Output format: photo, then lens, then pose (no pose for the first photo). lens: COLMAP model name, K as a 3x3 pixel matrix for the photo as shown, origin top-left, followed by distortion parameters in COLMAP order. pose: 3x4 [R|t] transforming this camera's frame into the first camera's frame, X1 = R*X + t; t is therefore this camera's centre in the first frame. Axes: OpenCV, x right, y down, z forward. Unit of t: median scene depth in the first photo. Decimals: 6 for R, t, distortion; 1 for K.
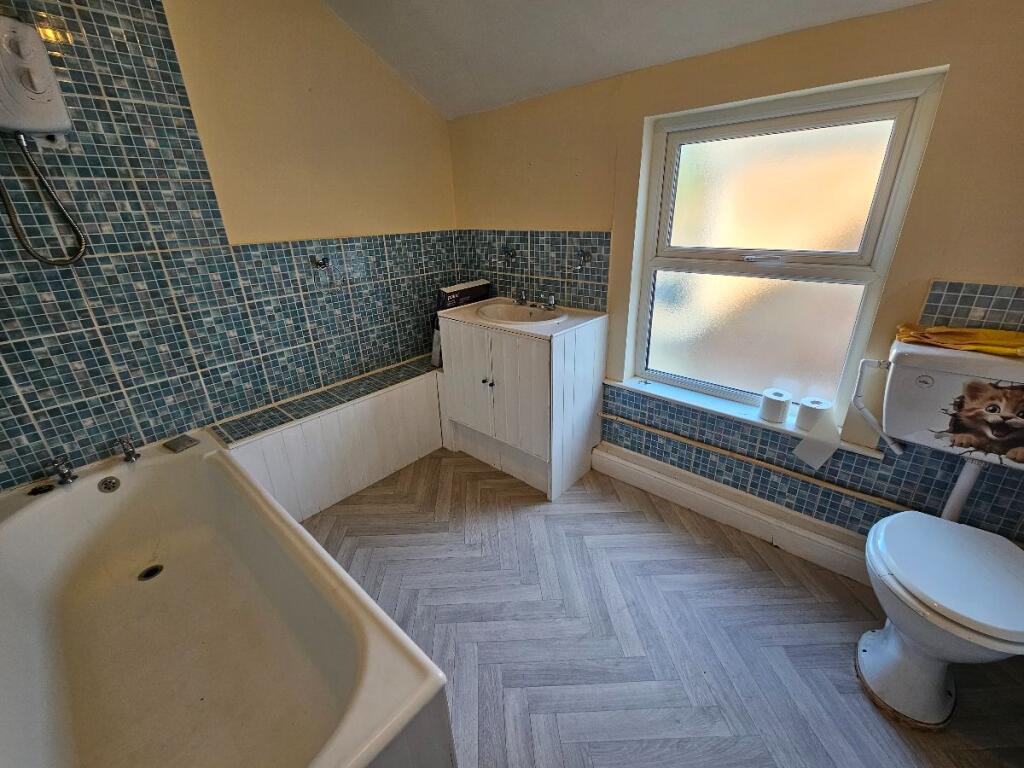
lens RADIAL K [[415.6, 0, 512.0], [0, 415.6, 384.0], [0, 0, 1]] dist [0.022411, -0.005775]
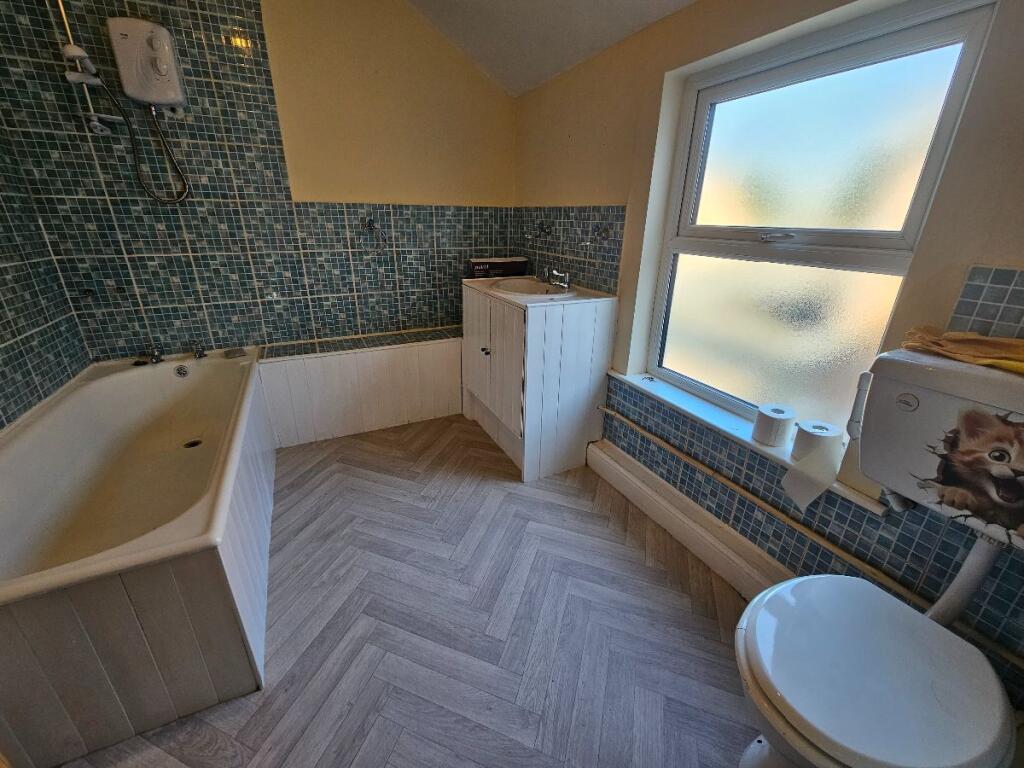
lens RADIAL K [[415.6, 0, 512.0], [0, 415.6, 384.0], [0, 0, 1]] dist [0.022411, -0.005775]
pose [[0.924775, 0.180443, -0.335009, 0.451210], [-0.184325, 0.982652, 0.020458, 0.053873], [0.332889, 0.042831, 0.941993, 0.087381]]
